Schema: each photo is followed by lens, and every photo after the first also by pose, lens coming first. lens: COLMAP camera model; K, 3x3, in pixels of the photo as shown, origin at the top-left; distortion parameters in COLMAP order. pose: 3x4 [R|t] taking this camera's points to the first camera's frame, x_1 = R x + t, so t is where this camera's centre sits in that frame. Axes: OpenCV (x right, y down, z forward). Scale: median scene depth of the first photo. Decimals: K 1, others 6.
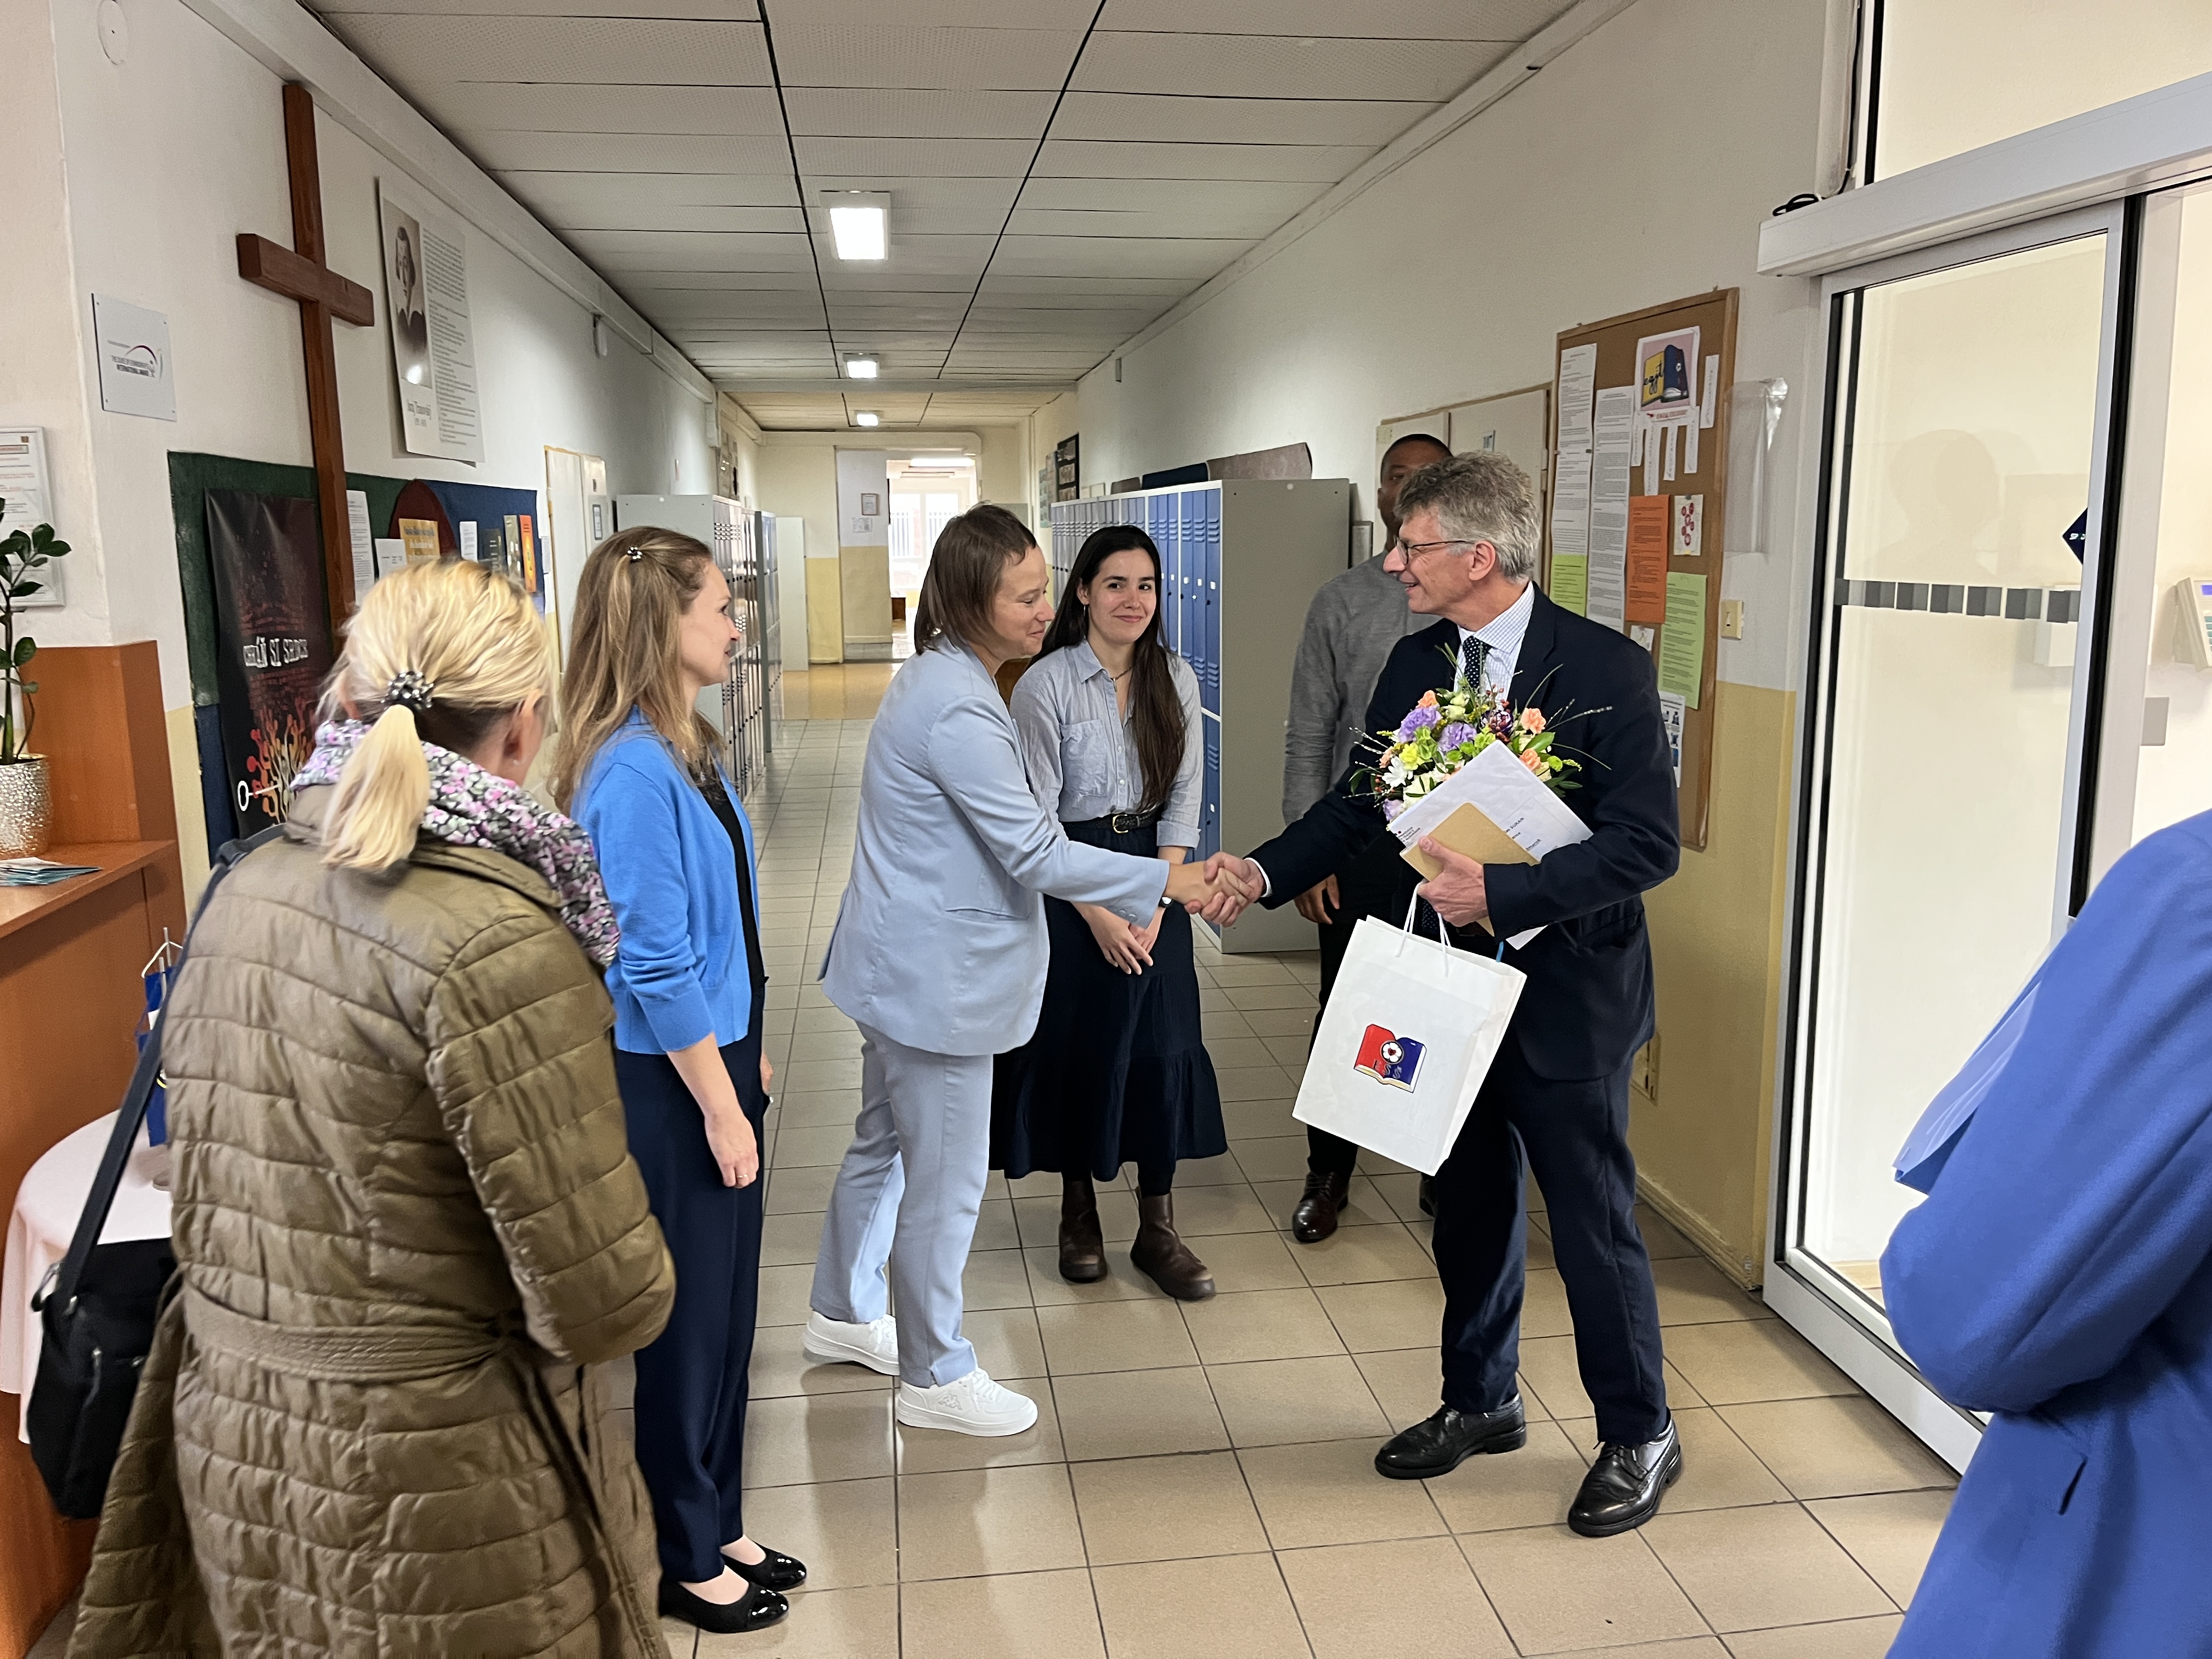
lens RADIAL K [[1673.8, 0, 1091.2], [0, 1673.8, 827.2], [0, 0, 1]] dist [0.053441, -0.083100]
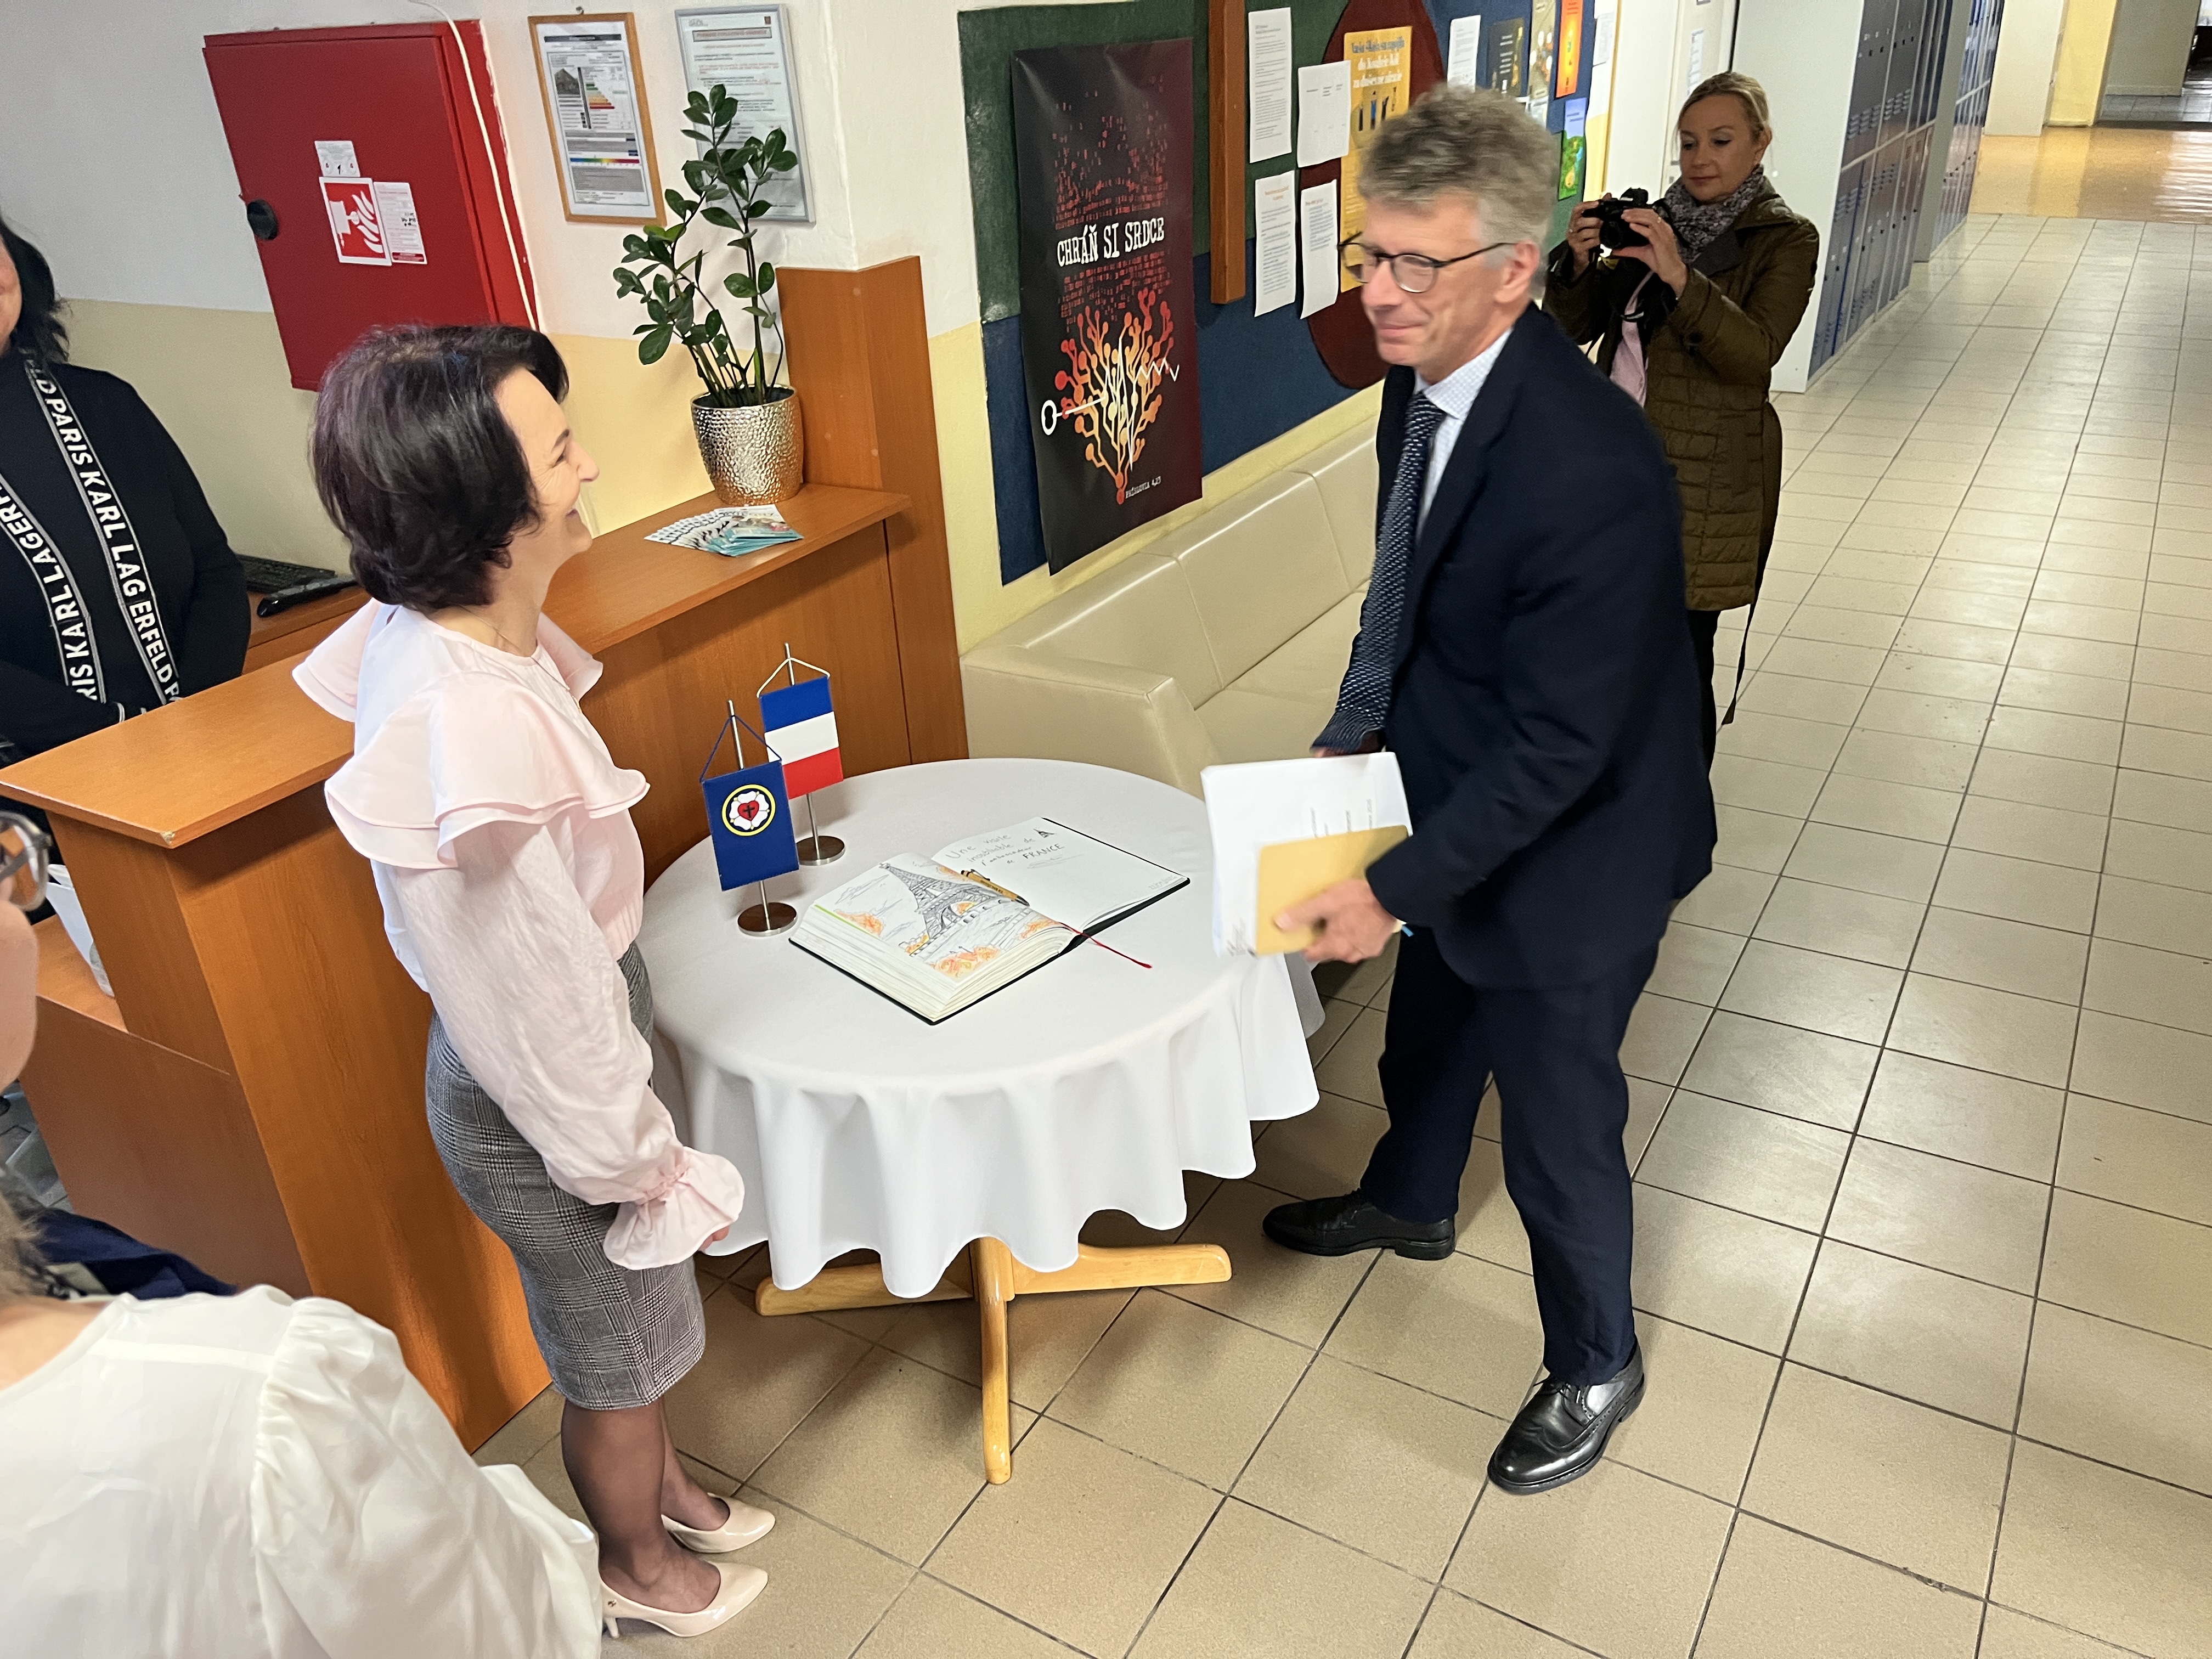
lens RADIAL K [[1673.8, 0, 1112.5], [0, 1673.8, 838.6], [0, 0, 1]] dist [0.053441, -0.083100]
pose [[0.786457, 0.263091, -0.558810, 0.079101], [-0.070955, 0.937238, 0.341396, -0.101810], [0.613556, -0.228843, 0.755765, 0.246316]]
